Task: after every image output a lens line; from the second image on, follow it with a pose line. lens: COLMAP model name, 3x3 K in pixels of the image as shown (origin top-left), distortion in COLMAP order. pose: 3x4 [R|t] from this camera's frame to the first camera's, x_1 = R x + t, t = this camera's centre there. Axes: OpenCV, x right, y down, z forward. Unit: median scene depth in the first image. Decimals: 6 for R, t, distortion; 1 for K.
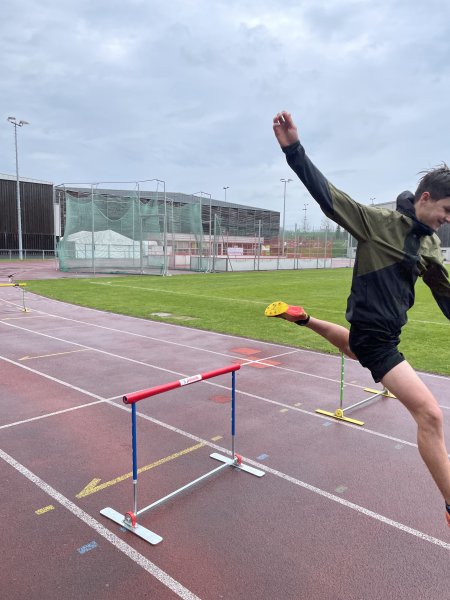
lens RADIAL K [[446.7, 0, 236.3], [0, 446.7, 298.3], [0, 0, 1]] dist [0.097196, -0.125950]
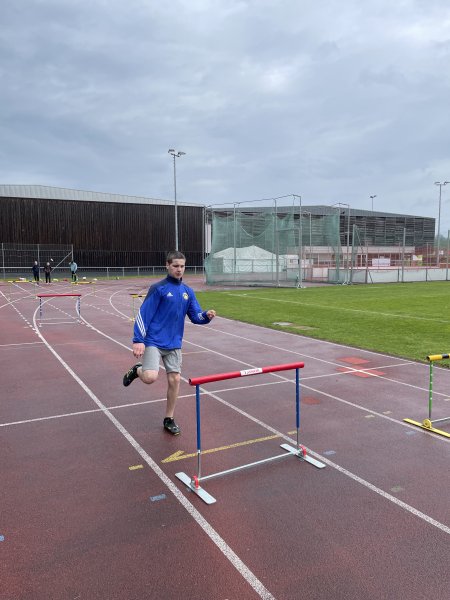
lens RADIAL K [[446.5, 0, 229.3], [0, 446.5, 302.1], [0, 0, 1]] dist [0.101668, -0.125549]
pose [[0.944597, 0.005636, -0.328184, 0.036465], [-0.012537, 0.999742, -0.018916, 0.004348], [0.327993, 0.021982, 0.944424, -0.017227]]
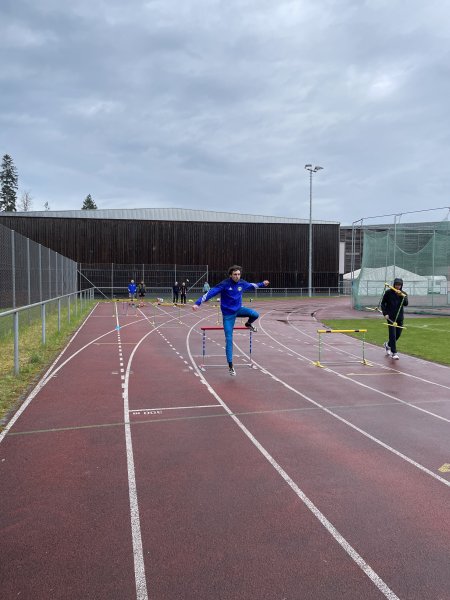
lens RADIAL K [[449.6, 0, 235.1], [0, 449.6, 297.7], [0, 0, 1]] dist [0.052731, -0.005824]
pose [[0.835481, 0.002077, -0.549515, -0.136935], [-0.047155, 0.996575, -0.067927, -0.015125], [0.547492, 0.082664, 0.832718, 0.117687]]
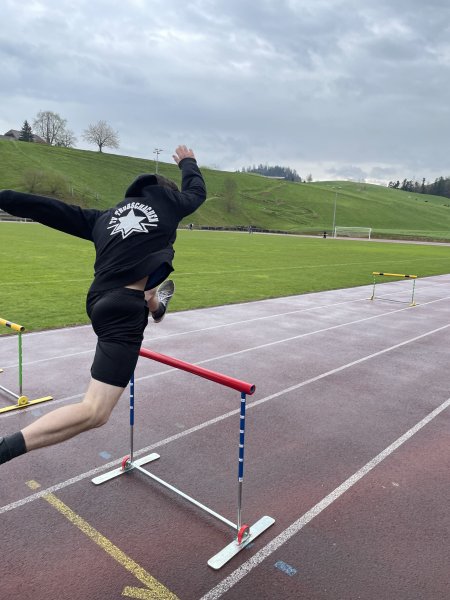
lens RADIAL K [[450.4, 0, 234.2], [0, 450.4, 296.6], [0, 0, 1]] dist [0.096683, -0.133517]
pose [[-0.012011, -0.169856, 0.985396, -0.153492], [0.052279, 0.984012, 0.170255, -0.017680], [-0.998560, 0.053560, -0.002939, 0.148209]]
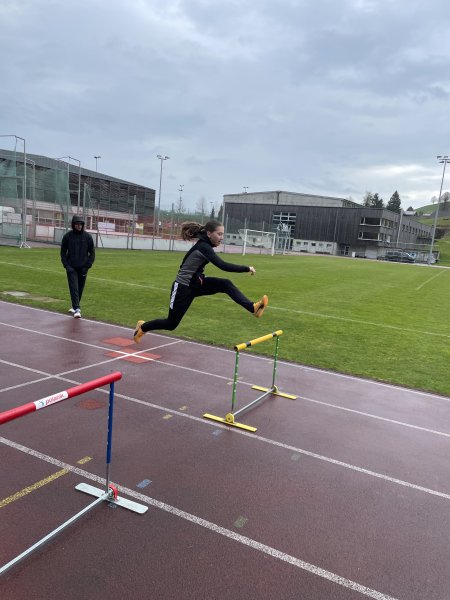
lens RADIAL K [[447.8, 0, 229.0], [0, 447.8, 305.4], [0, 0, 1]] dist [0.097956, -0.119794]
pose [[0.963230, 0.034234, 0.266487, -0.004715], [-0.049274, 0.997535, 0.049957, -0.003175], [-0.264120, -0.061251, 0.962543, 0.039160]]
